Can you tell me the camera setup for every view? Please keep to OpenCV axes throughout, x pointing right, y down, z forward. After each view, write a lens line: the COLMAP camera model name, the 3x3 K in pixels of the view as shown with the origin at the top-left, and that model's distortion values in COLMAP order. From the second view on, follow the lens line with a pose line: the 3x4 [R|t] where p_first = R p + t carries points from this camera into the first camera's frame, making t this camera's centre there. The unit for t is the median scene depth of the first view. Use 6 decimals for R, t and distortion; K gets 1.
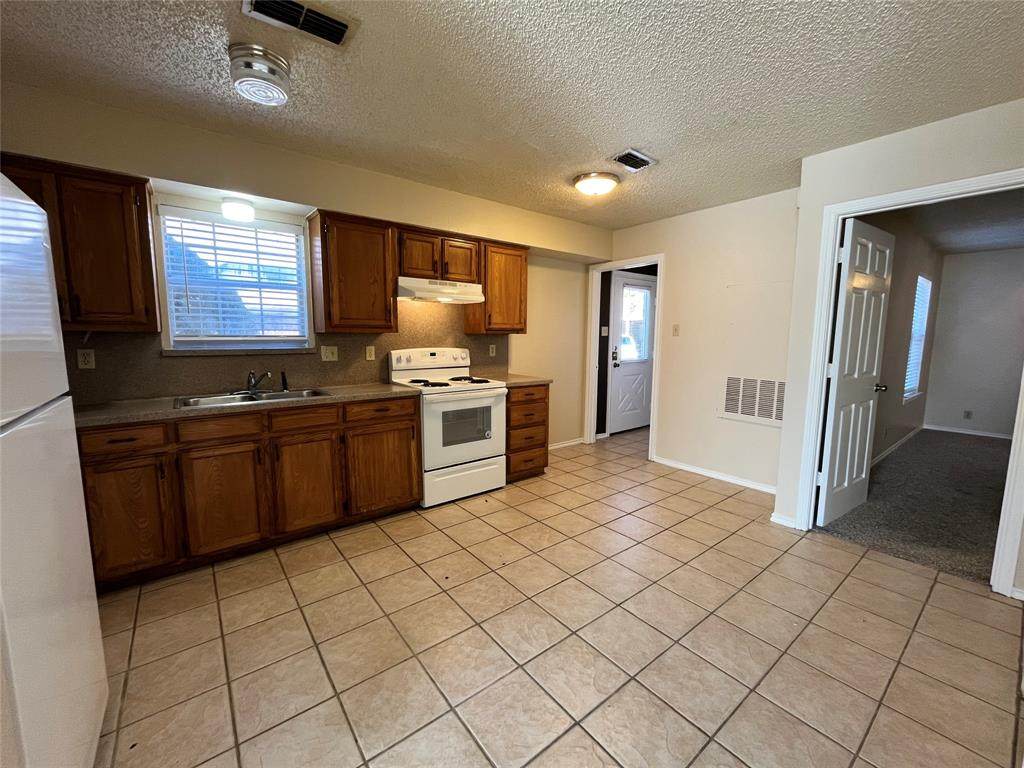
lens RADIAL K [[413.7, 0, 509.4], [0, 413.7, 382.8], [0, 0, 1]] dist [-0.000276, 0.000630]
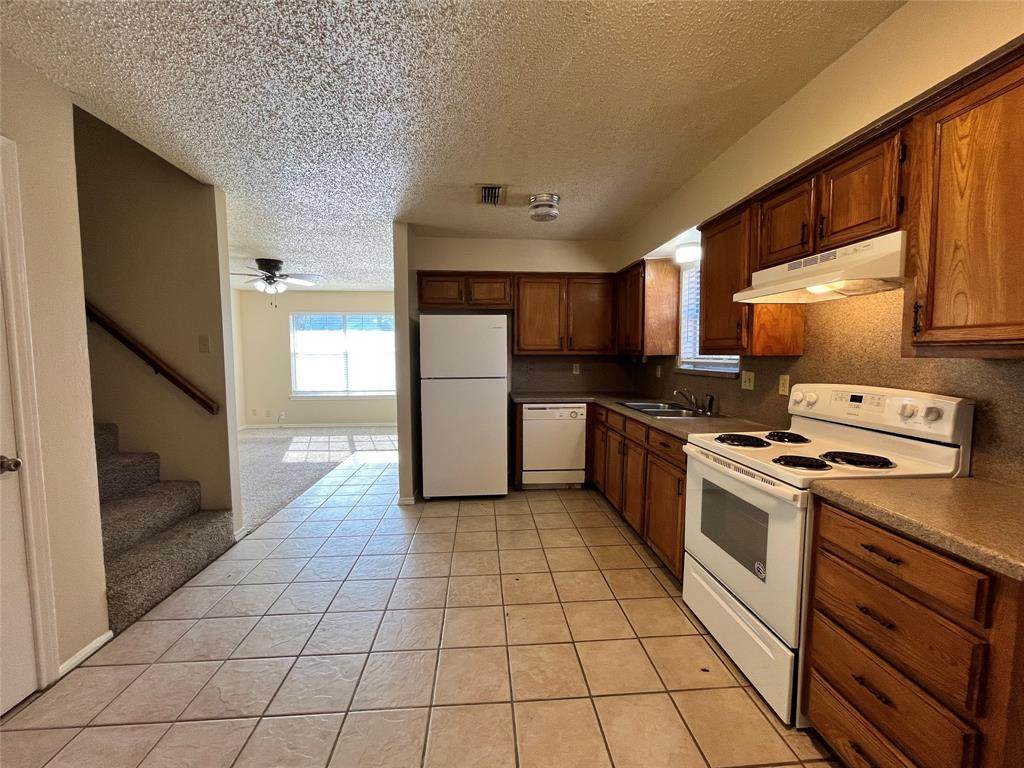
lens RADIAL K [[413.7, 0, 510.5], [0, 413.7, 383.2], [0, 0, 1]] dist [-0.000276, 0.000630]
pose [[-0.554475, 0.052543, -0.830540, 0.494127], [-0.100285, 0.986513, 0.129361, -0.119076], [0.826136, 0.155018, -0.541728, 1.001241]]
